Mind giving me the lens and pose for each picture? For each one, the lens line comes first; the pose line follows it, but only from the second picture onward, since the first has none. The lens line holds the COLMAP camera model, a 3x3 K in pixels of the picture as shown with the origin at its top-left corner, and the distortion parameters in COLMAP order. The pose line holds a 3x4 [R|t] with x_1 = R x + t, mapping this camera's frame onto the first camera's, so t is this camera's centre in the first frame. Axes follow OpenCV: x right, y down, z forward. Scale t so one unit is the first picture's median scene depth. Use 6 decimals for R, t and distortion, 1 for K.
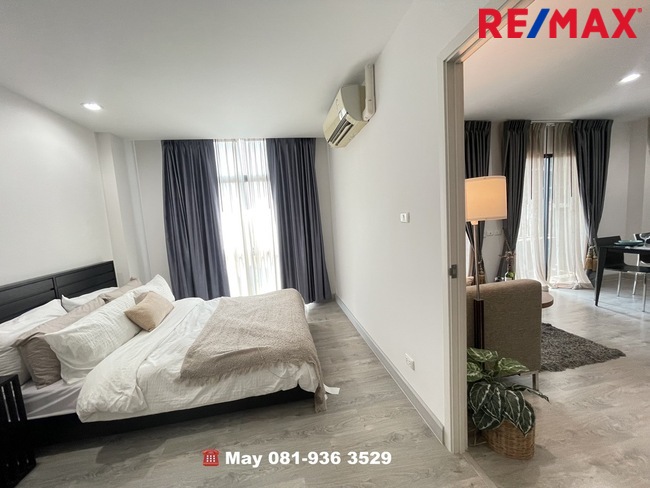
lens RADIAL K [[262.4, 0, 322.0], [0, 262.4, 247.1], [0, 0, 1]] dist [-0.001746, 0.000664]
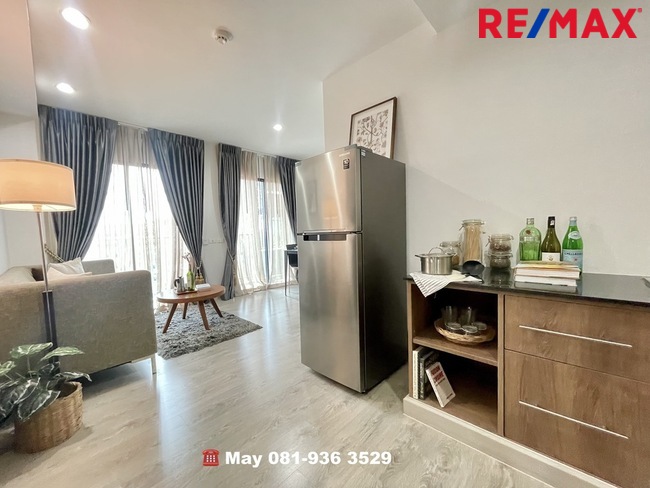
lens RADIAL K [[262.4, 0, 323.8], [0, 262.4, 246.7], [0, 0, 1]] dist [-0.001746, 0.000664]
pose [[0.805362, 0.002721, 0.592777, 0.415303], [0.044573, 0.996880, -0.065135, 0.072343], [-0.591105, 0.078879, 0.802728, -0.175653]]
